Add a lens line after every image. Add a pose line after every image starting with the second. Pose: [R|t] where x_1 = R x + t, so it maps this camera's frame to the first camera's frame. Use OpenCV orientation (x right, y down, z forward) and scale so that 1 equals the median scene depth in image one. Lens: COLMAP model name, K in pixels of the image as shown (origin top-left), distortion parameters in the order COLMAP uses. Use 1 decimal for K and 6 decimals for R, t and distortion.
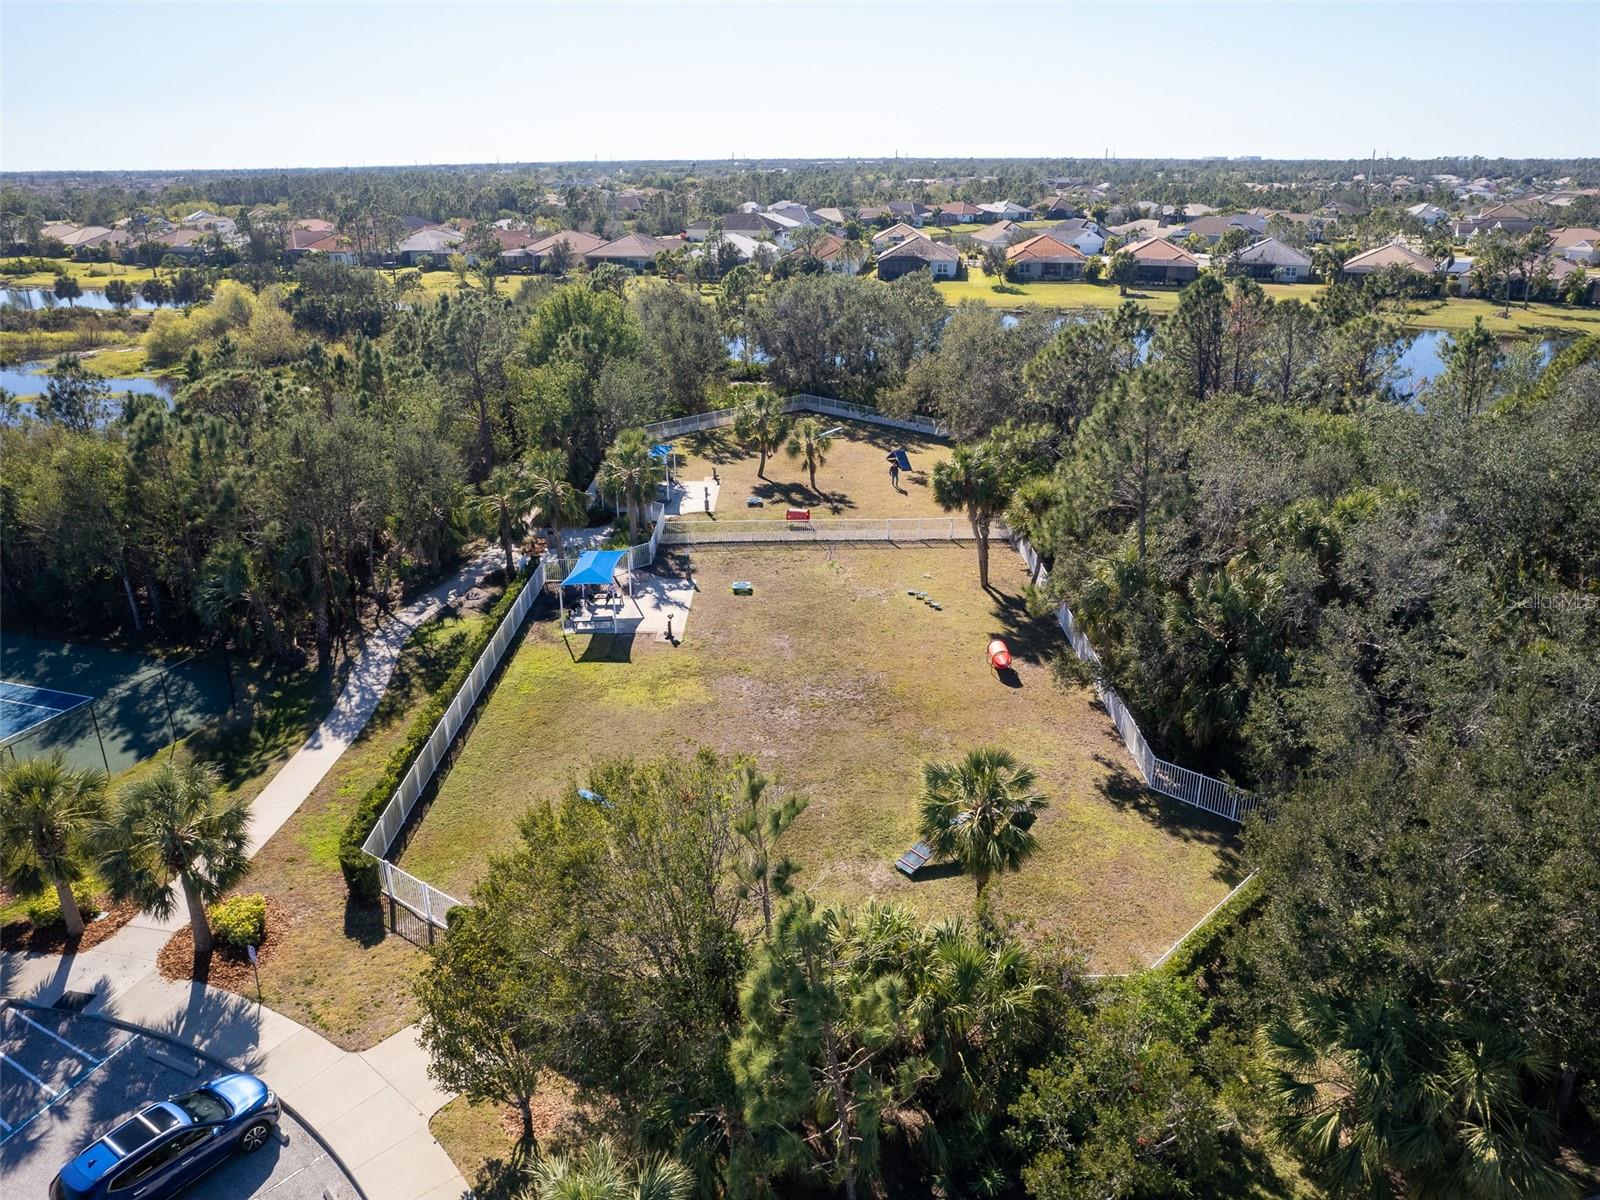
lens RADIAL K [[1165.4, 0, 800.0], [0, 1165.4, 600.0], [0, 0, 1]] dist [-0.069864, 0.071894]
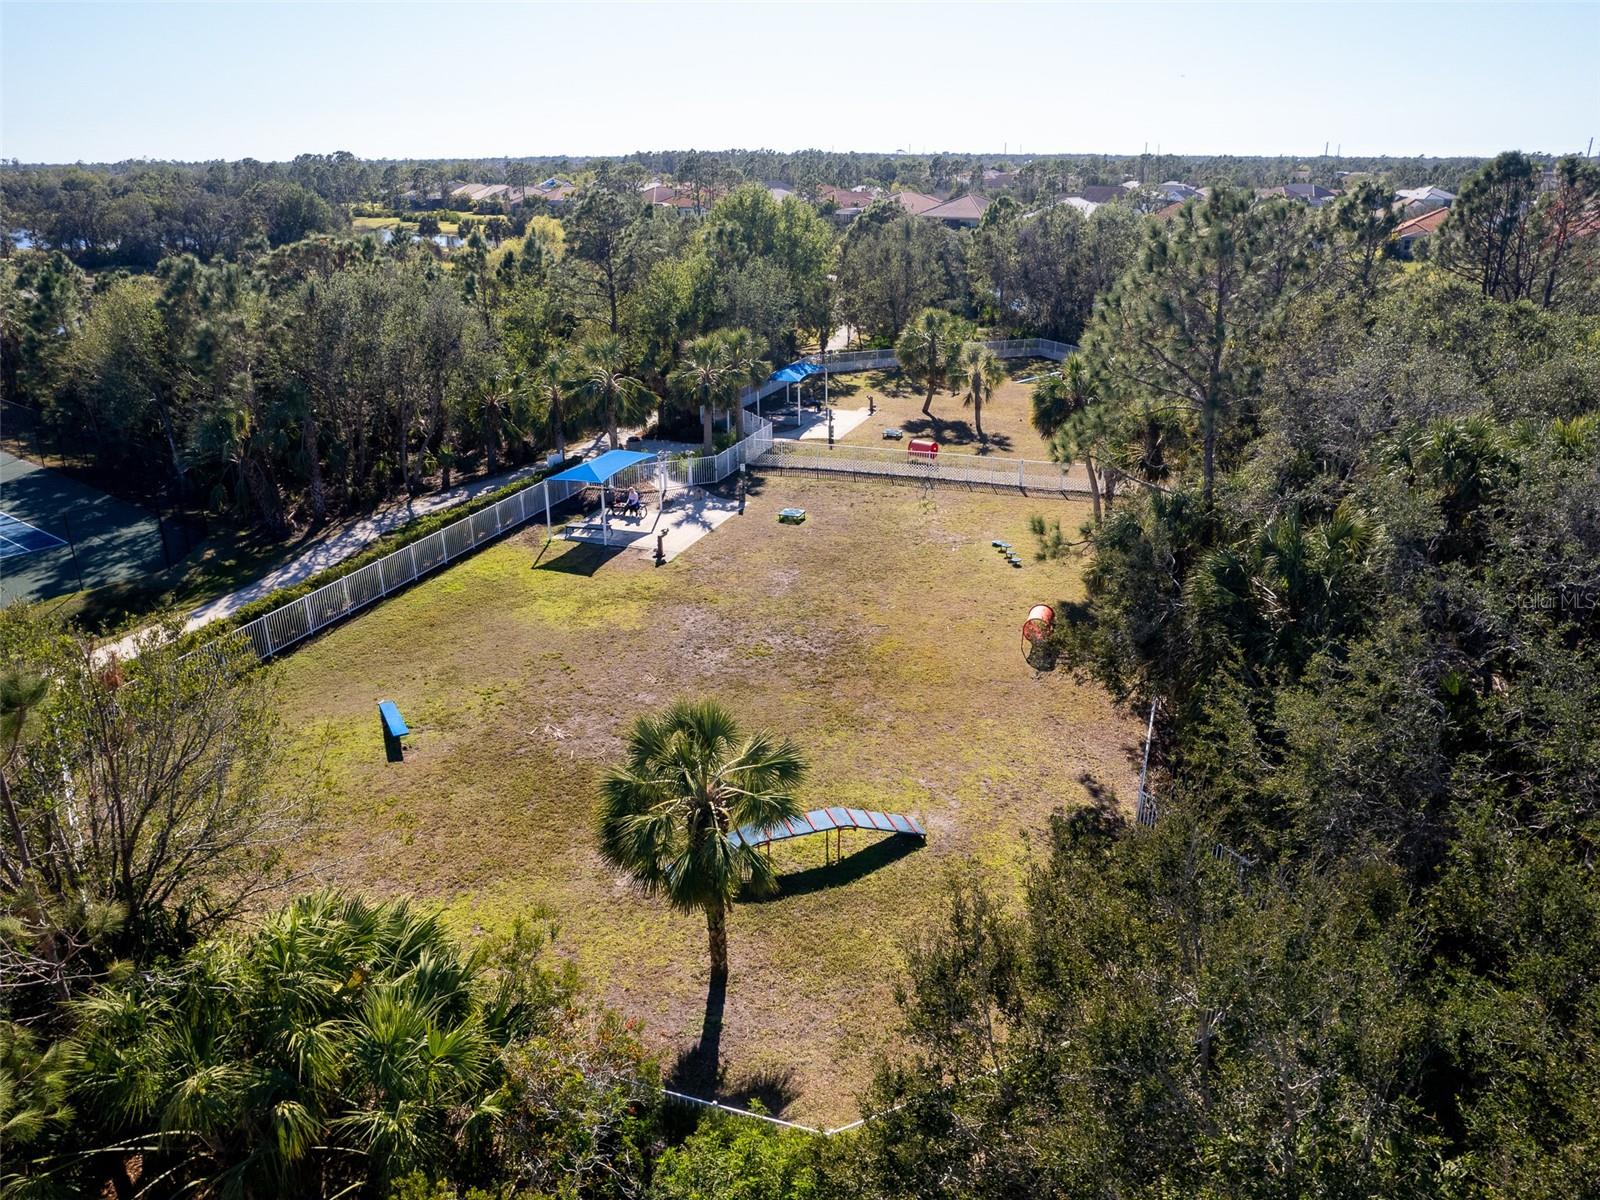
lens RADIAL K [[1165.4, 0, 800.0], [0, 1165.4, 600.0], [0, 0, 1]] dist [-0.069864, 0.071894]
pose [[0.941880, 0.124777, -0.311917, 0.229168], [-0.123865, 0.992037, 0.022820, 0.030559], [0.312280, 0.017141, 0.949835, 0.245243]]
